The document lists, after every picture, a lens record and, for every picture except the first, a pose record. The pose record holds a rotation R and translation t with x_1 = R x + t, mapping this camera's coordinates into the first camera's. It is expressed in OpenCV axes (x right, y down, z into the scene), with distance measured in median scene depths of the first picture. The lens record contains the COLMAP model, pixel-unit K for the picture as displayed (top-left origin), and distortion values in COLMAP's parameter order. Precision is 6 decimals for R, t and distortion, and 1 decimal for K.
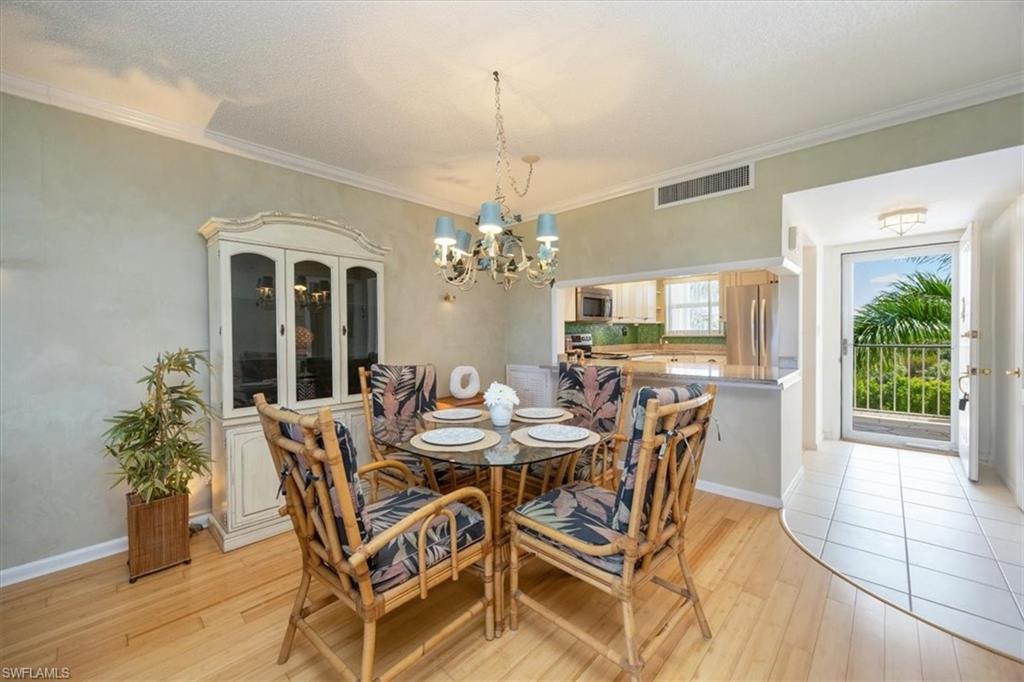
lens RADIAL K [[400.0, 0, 512.2], [0, 400.0, 338.1], [0, 0, 1]] dist [0.002283, 0.000072]
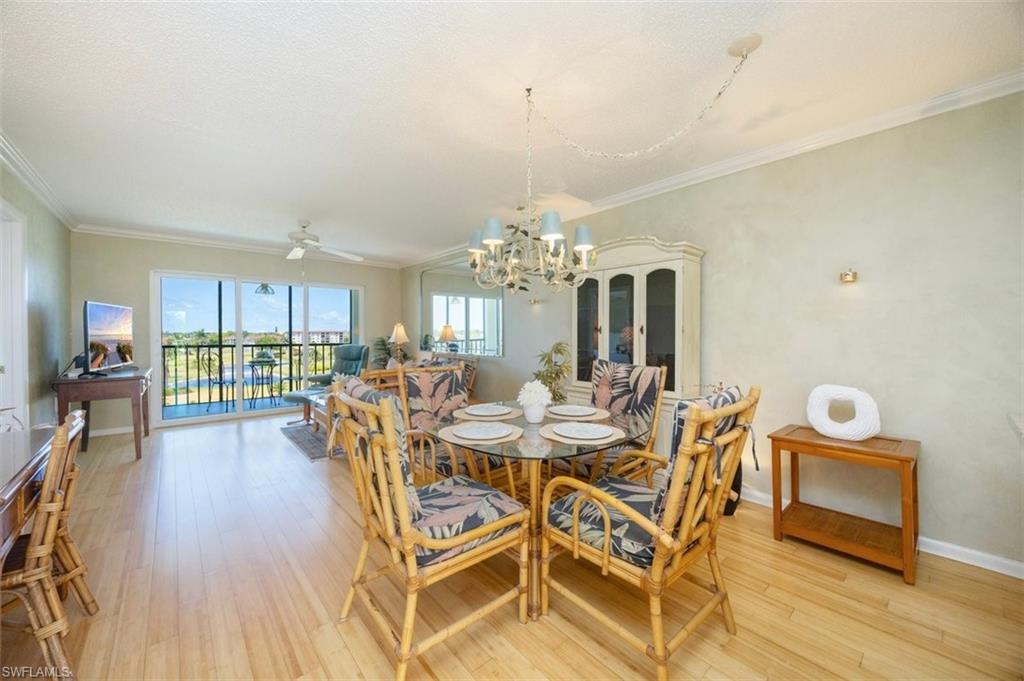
lens RADIAL K [[386.6, 0, 512.2], [0, 386.6, 338.3], [0, 0, 1]] dist [-0.002387, -0.000214]
pose [[-0.093403, 0.019493, -0.995438, 0.580601], [-0.012908, 0.999701, 0.020788, -0.011693], [0.995545, 0.014791, -0.093123, 0.618015]]
